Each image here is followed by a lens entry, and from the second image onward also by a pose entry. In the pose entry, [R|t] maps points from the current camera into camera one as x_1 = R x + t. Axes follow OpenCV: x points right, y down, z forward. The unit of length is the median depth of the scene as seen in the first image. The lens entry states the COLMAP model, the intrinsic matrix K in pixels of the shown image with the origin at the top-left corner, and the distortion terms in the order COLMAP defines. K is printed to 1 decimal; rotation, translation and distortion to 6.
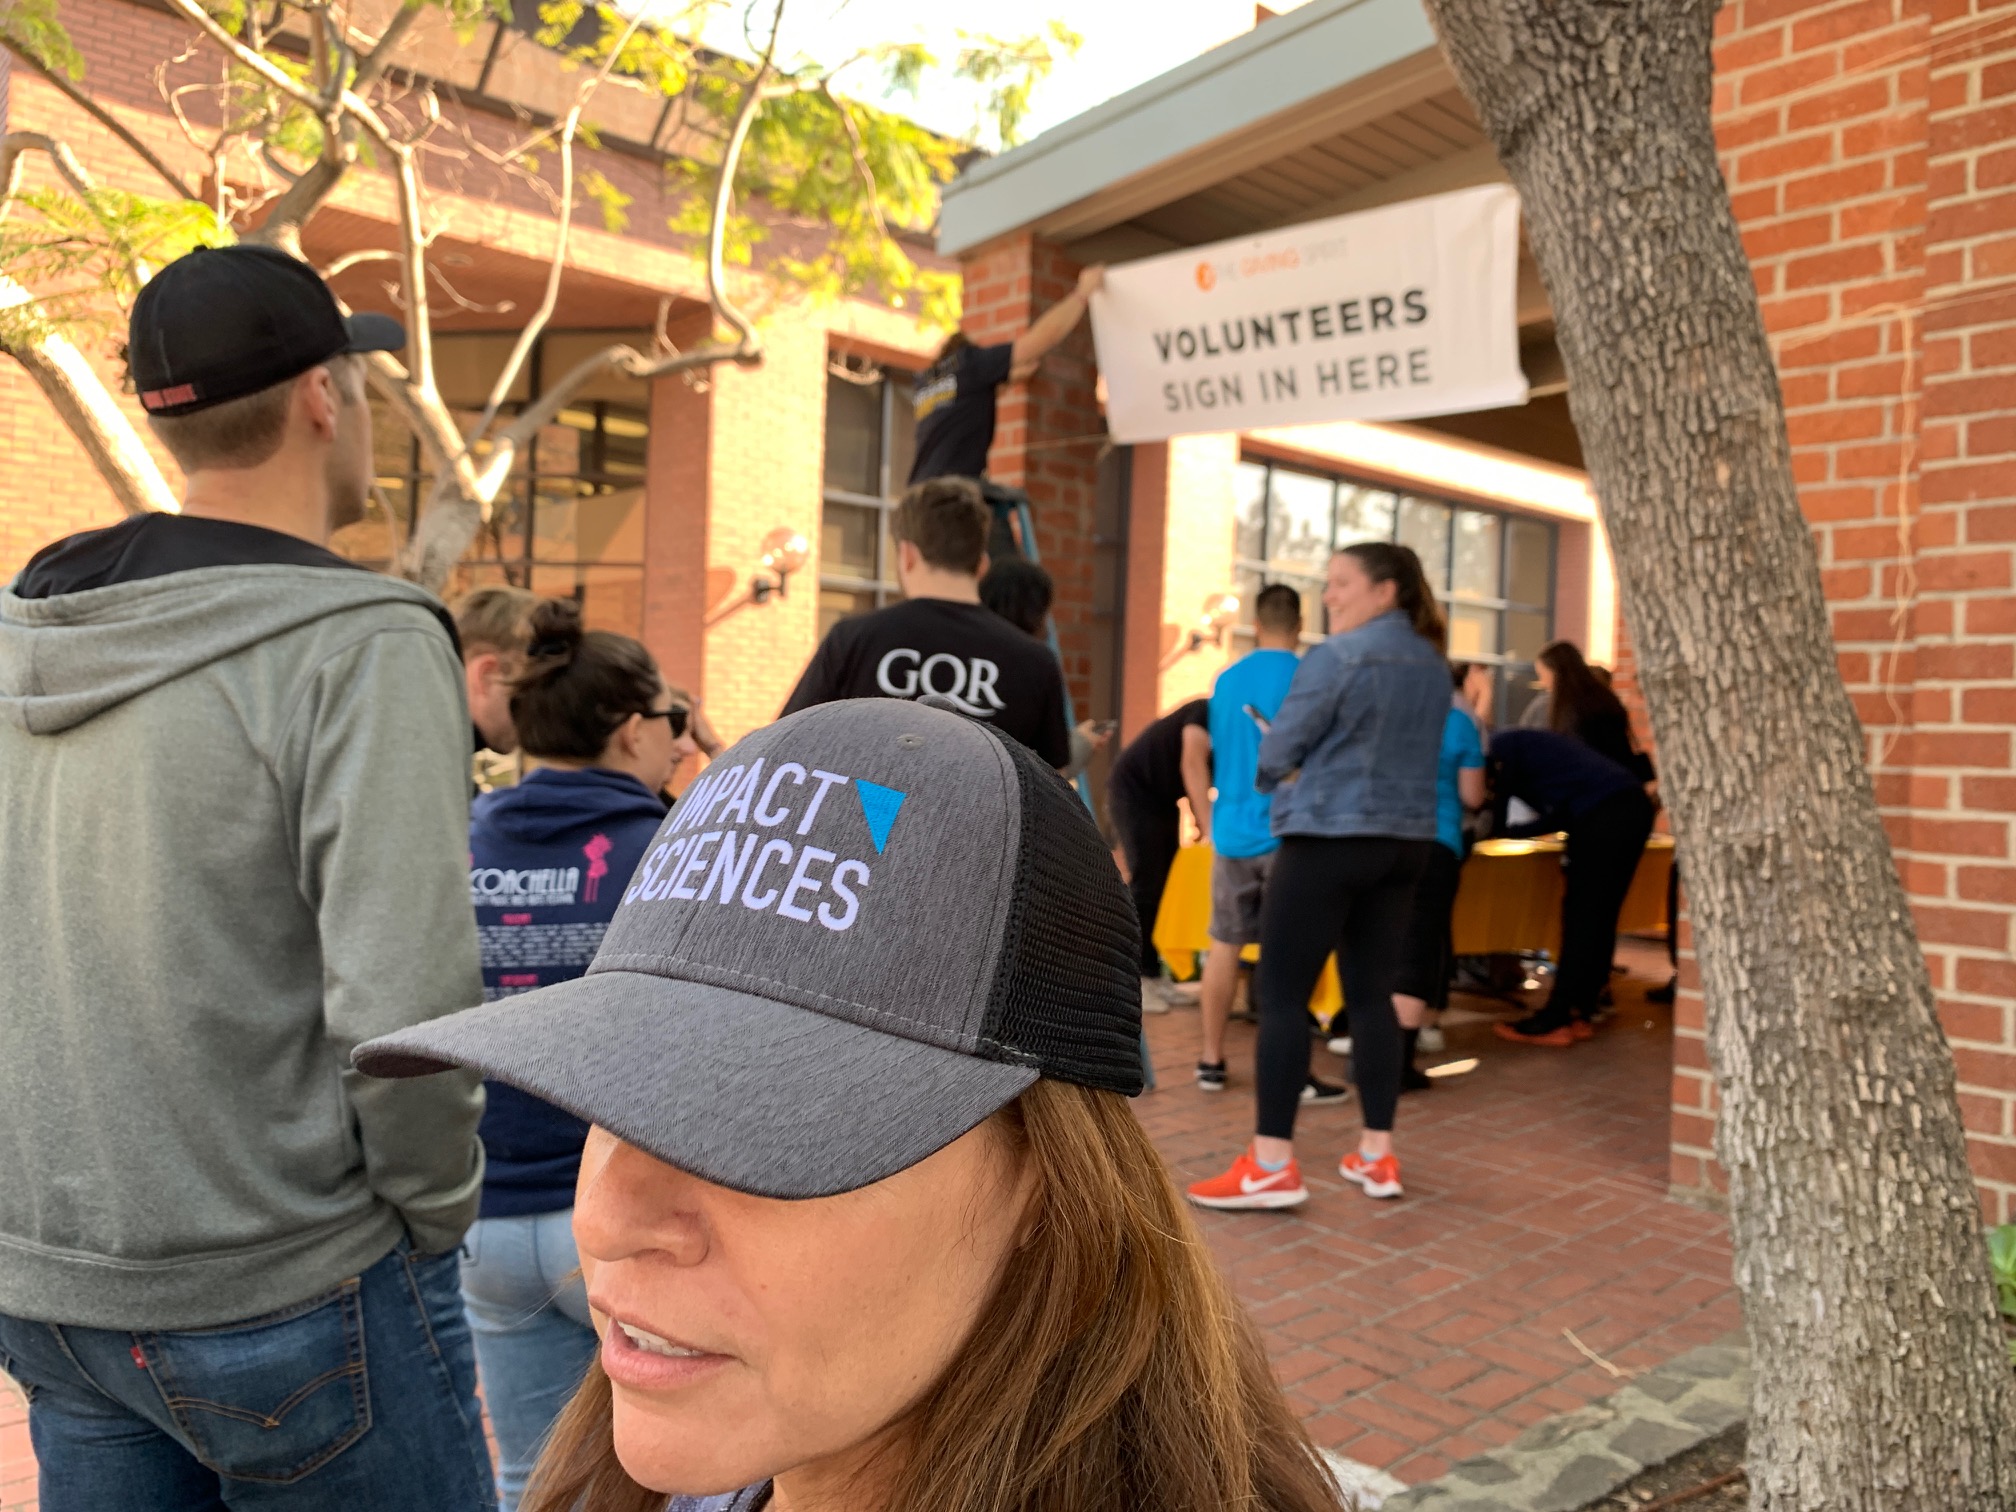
lens RADIAL K [[1493.3, 0, 1008.0], [0, 1493.3, 756.0], [0, 0, 1]] dist [0.011540, 0.006717]
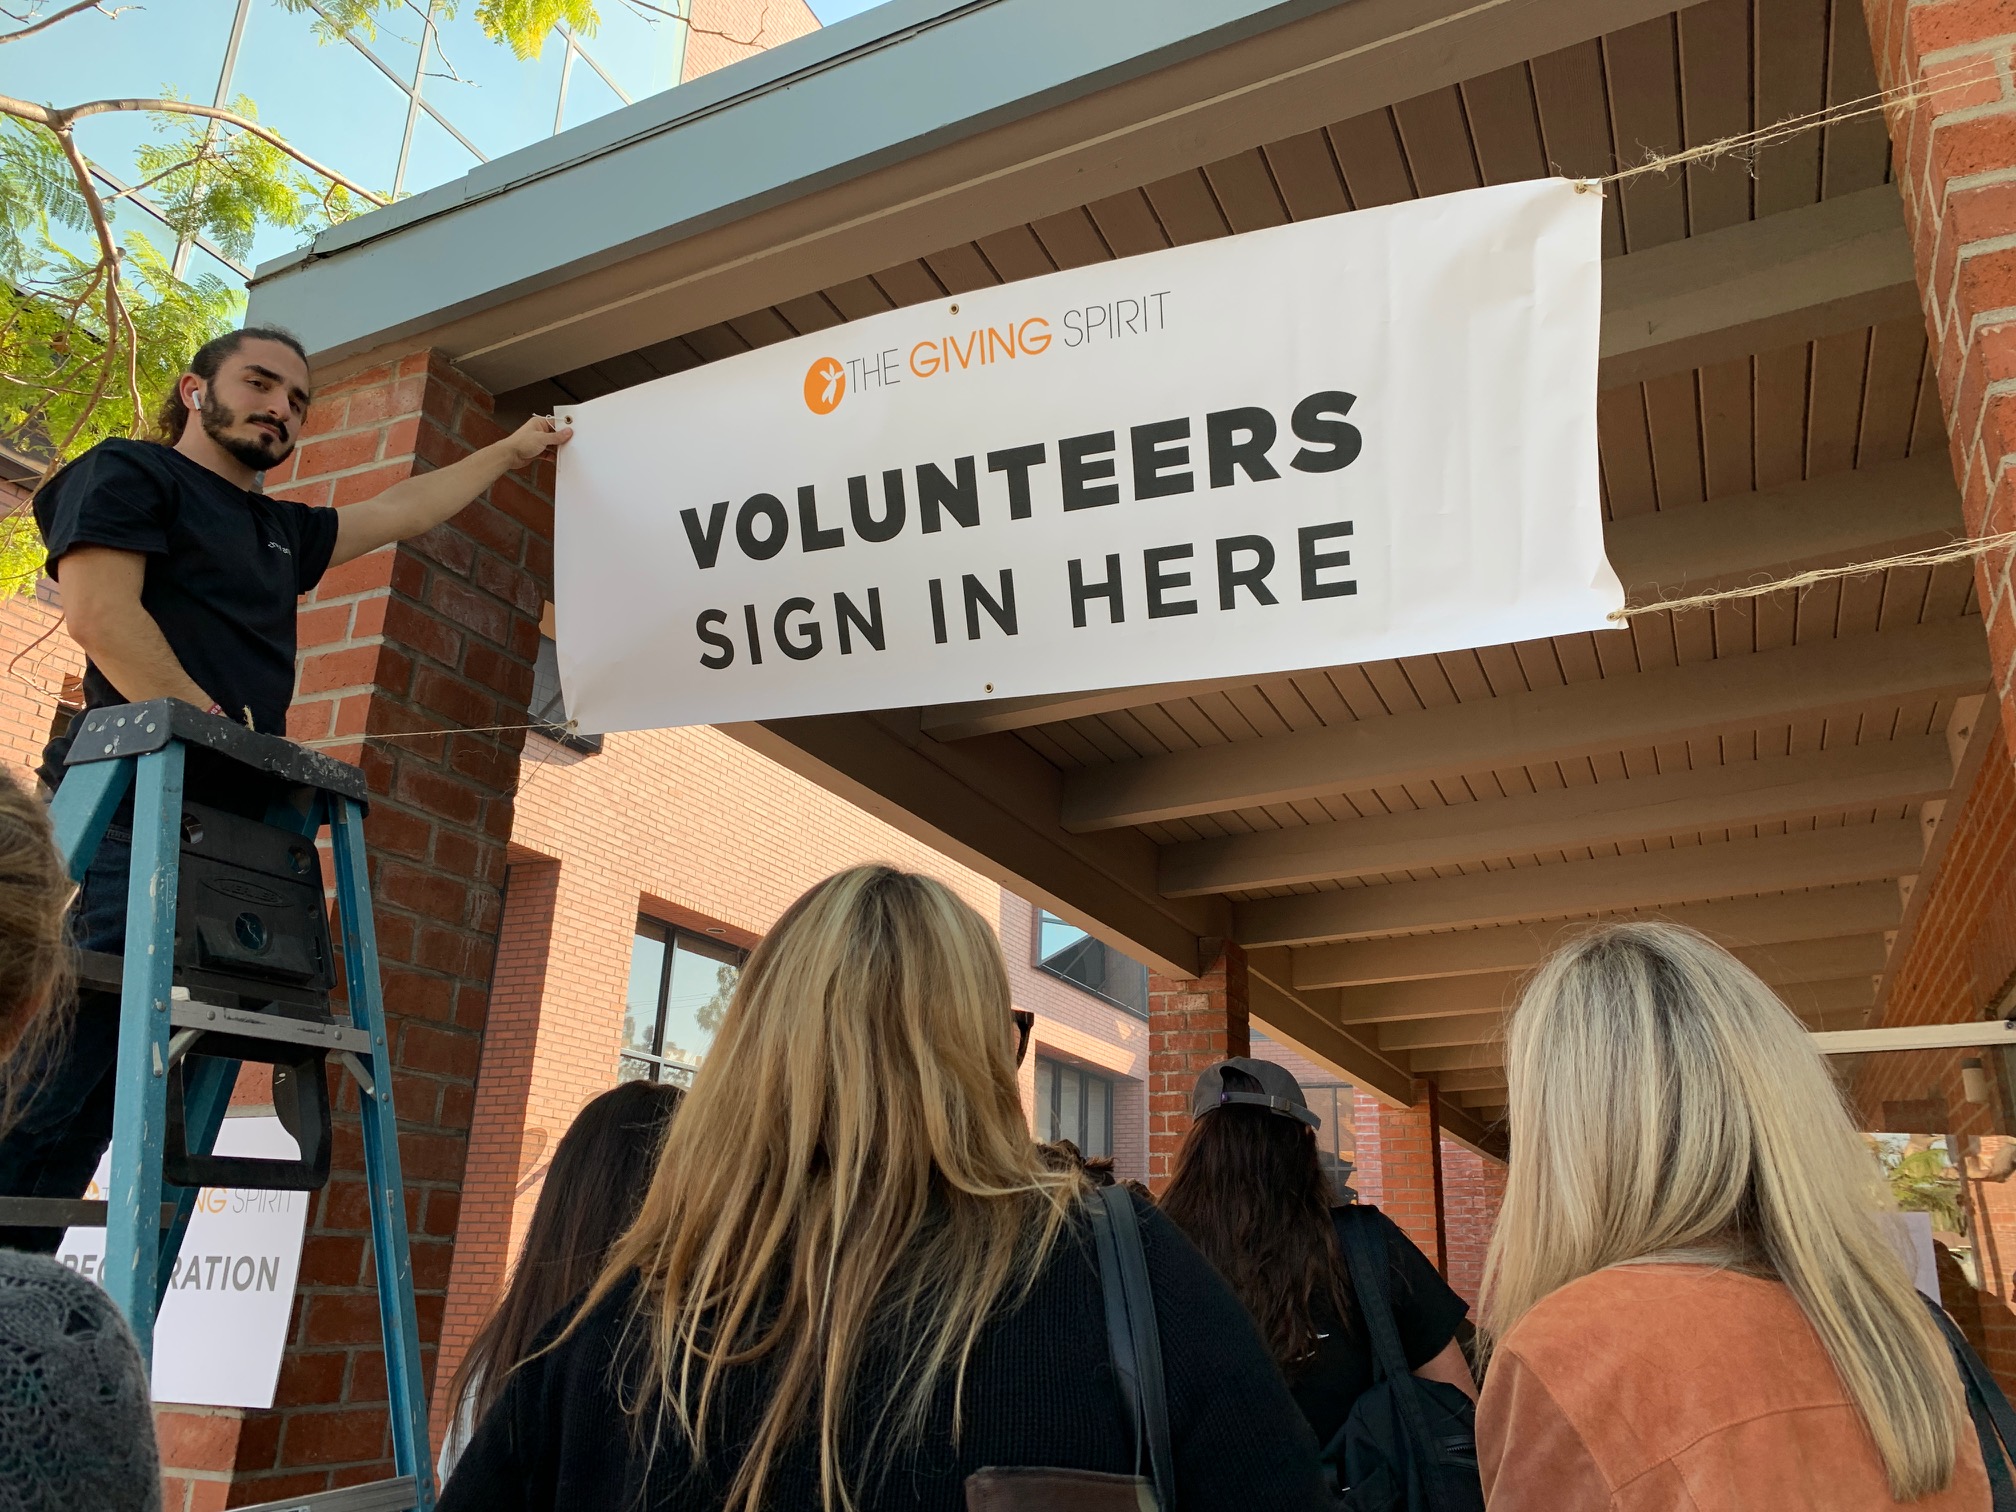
lens RADIAL K [[1493.3, 0, 1008.0], [0, 1493.3, 756.0], [0, 0, 1]] dist [0.011540, 0.006717]
pose [[0.914345, 0.125250, 0.385079, 0.016582], [0.004985, 0.947409, -0.319987, -0.054774], [-0.404906, 0.294498, 0.865634, 0.619104]]
